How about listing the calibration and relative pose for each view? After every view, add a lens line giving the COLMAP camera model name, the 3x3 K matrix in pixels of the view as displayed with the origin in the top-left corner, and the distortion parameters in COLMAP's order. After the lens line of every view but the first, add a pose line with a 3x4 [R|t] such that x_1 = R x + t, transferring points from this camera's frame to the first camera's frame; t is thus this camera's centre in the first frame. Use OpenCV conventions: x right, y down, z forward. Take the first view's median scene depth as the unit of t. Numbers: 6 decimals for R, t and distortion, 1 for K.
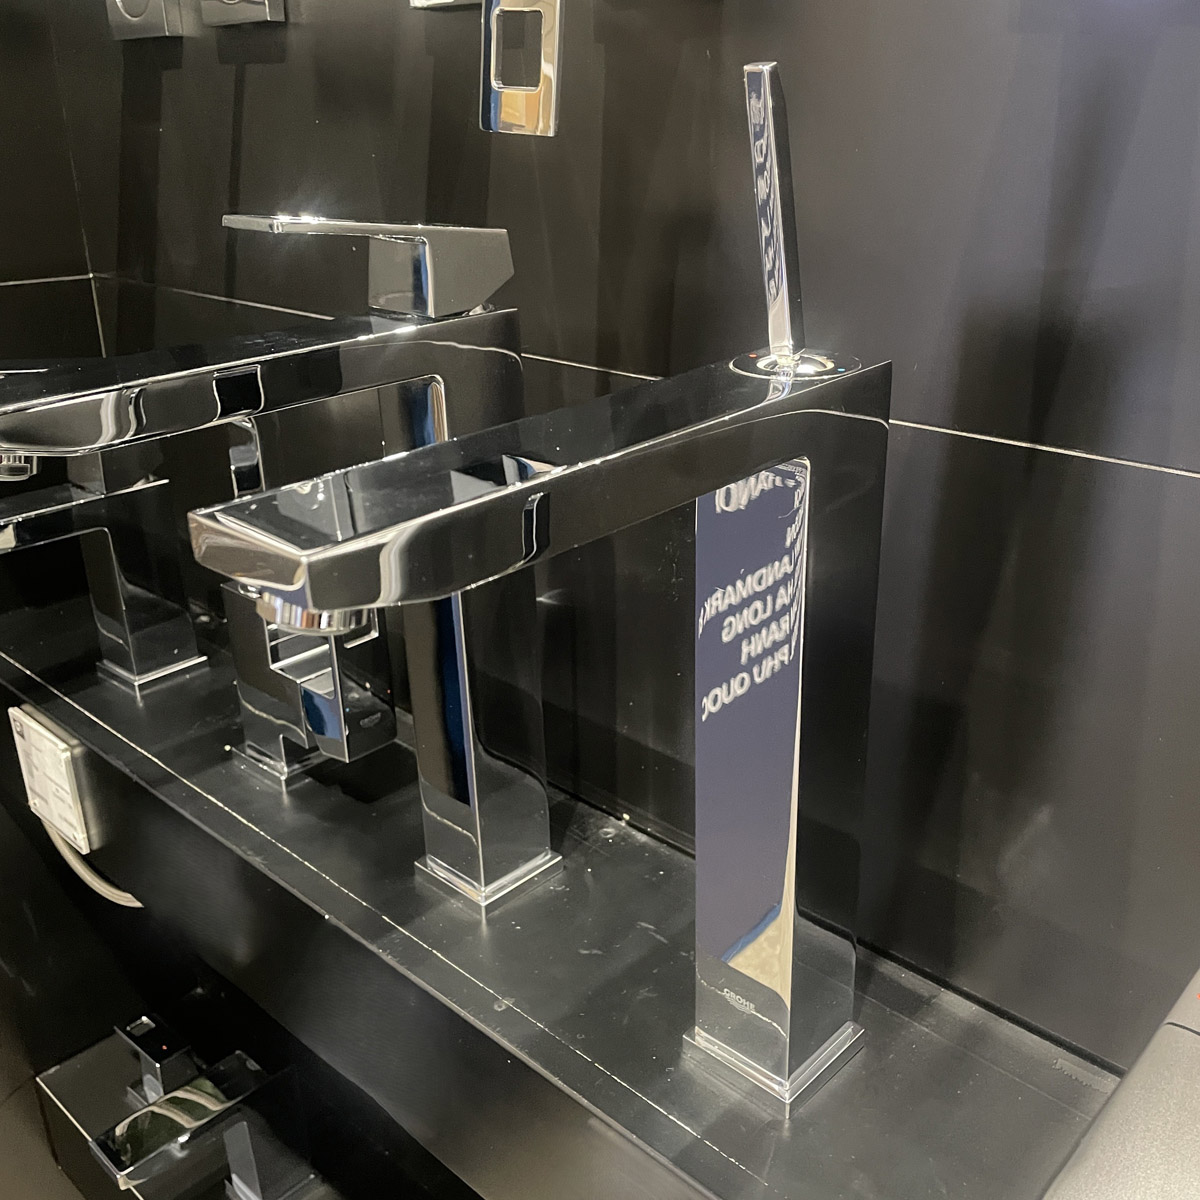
lens RADIAL K [[1217.5, 0, 600.0], [0, 1217.5, 600.0], [0, 0, 1]] dist [0.107854, -0.141668]
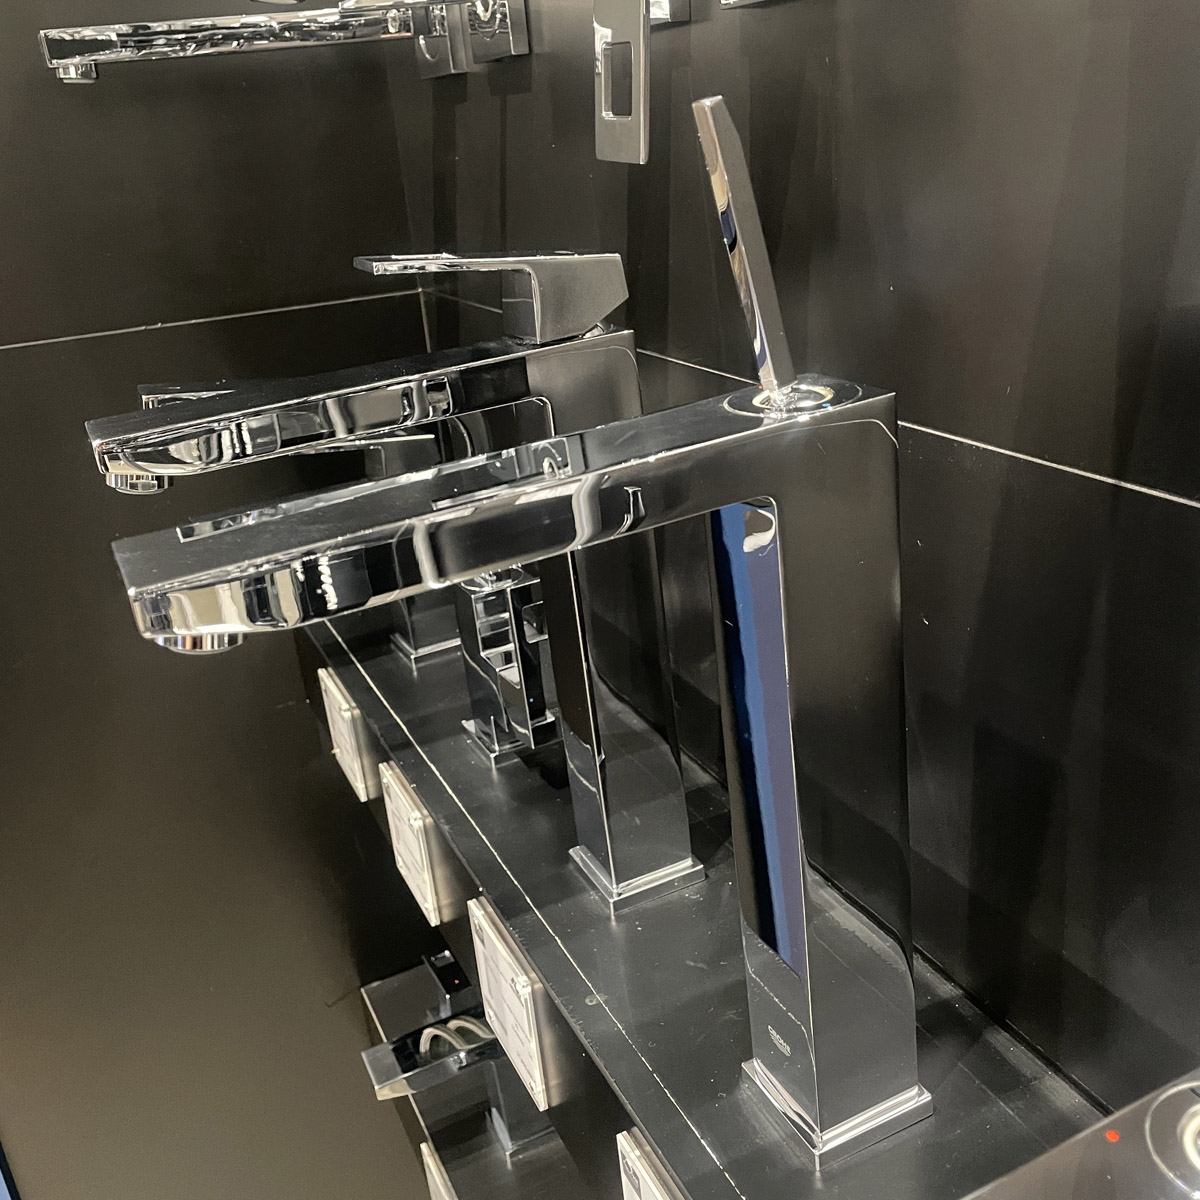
lens RADIAL K [[1219.8, 0, 600.0], [0, 1219.8, 600.0], [0, 0, 1]] dist [0.154386, -0.284111]
pose [[0.927172, 0.062138, -0.369447, 0.224119], [-0.055100, 0.998043, 0.029581, -0.030898], [0.370562, -0.007070, 0.928781, 0.024804]]
